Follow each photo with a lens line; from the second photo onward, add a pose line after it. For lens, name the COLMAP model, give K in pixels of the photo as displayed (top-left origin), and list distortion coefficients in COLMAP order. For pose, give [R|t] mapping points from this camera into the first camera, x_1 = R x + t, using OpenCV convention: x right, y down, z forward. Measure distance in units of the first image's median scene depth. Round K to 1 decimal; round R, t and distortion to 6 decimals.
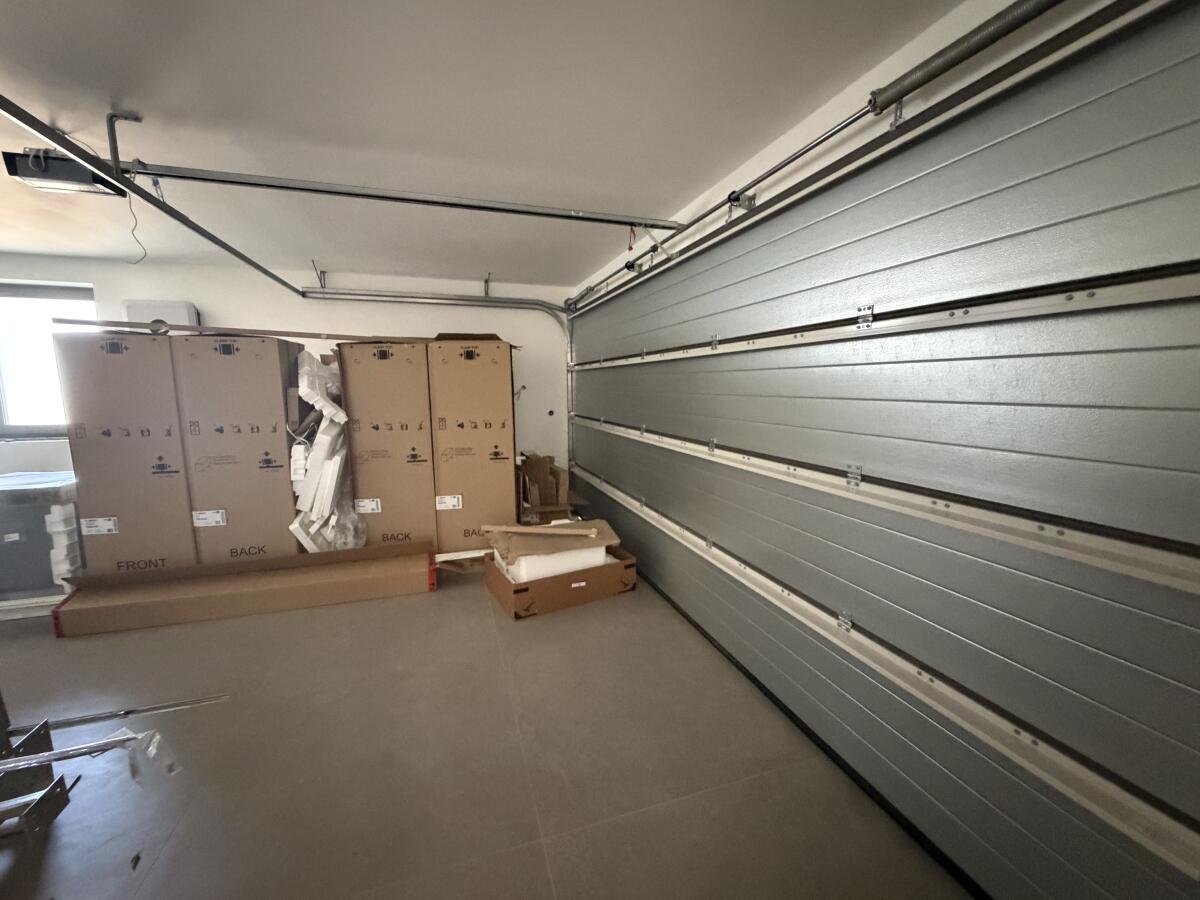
lens RADIAL K [[480.4, 0, 596.6], [0, 480.4, 449.4], [0, 0, 1]] dist [0.000124, 0.000266]
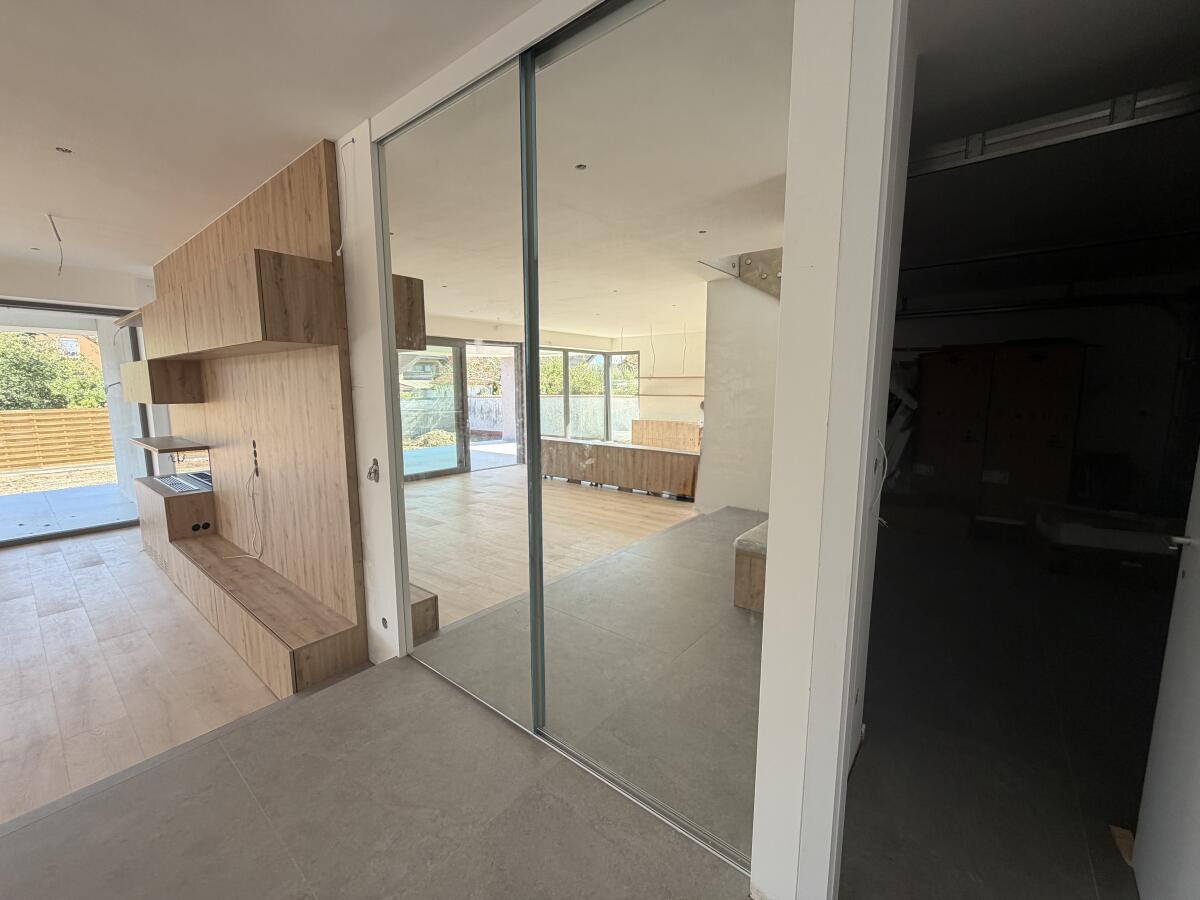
lens RADIAL K [[480.4, 0, 596.6], [0, 480.4, 449.4], [0, 0, 1]] dist [0.000124, 0.000266]
pose [[0.551029, 0.113567, -0.826722, 0.147174], [-0.116375, 0.991473, 0.058632, 0.088926], [0.826332, 0.063902, 0.559547, -0.566172]]
